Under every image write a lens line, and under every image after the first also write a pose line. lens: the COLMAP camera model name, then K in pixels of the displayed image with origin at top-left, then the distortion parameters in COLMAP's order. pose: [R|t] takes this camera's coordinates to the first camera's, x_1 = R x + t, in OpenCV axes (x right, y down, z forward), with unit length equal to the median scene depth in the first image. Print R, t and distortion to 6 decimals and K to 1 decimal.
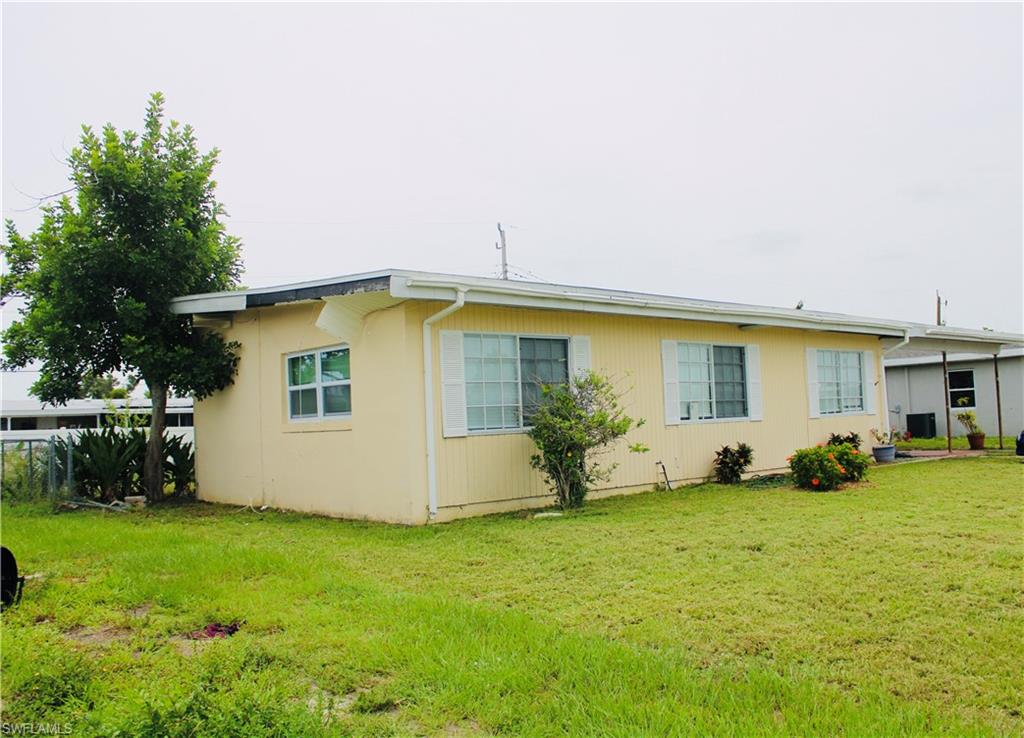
lens RADIAL K [[940.3, 0, 512.0], [0, 940.3, 369.0], [0, 0, 1]] dist [-0.144123, 0.119883]
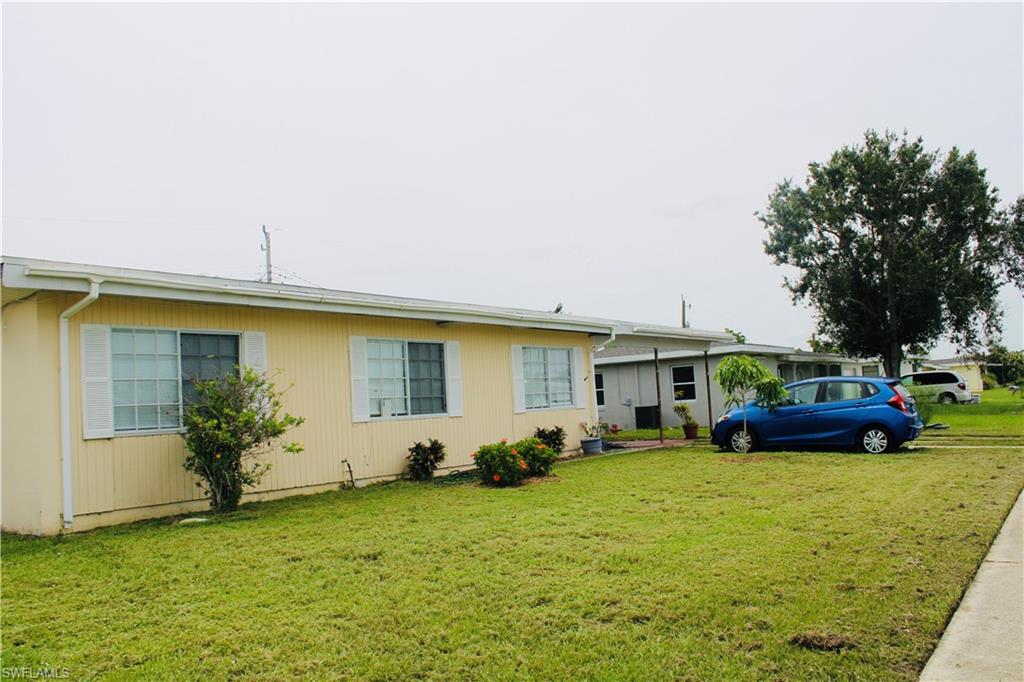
lens RADIAL K [[862.7, 0, 512.0], [0, 862.7, 341.0], [0, 0, 1]] dist [-0.153342, 0.135665]
pose [[0.976528, 0.001484, 0.215385, 0.134315], [0.005003, 0.999550, -0.029568, 0.001584], [-0.215332, 0.029951, 0.976081, 0.080404]]
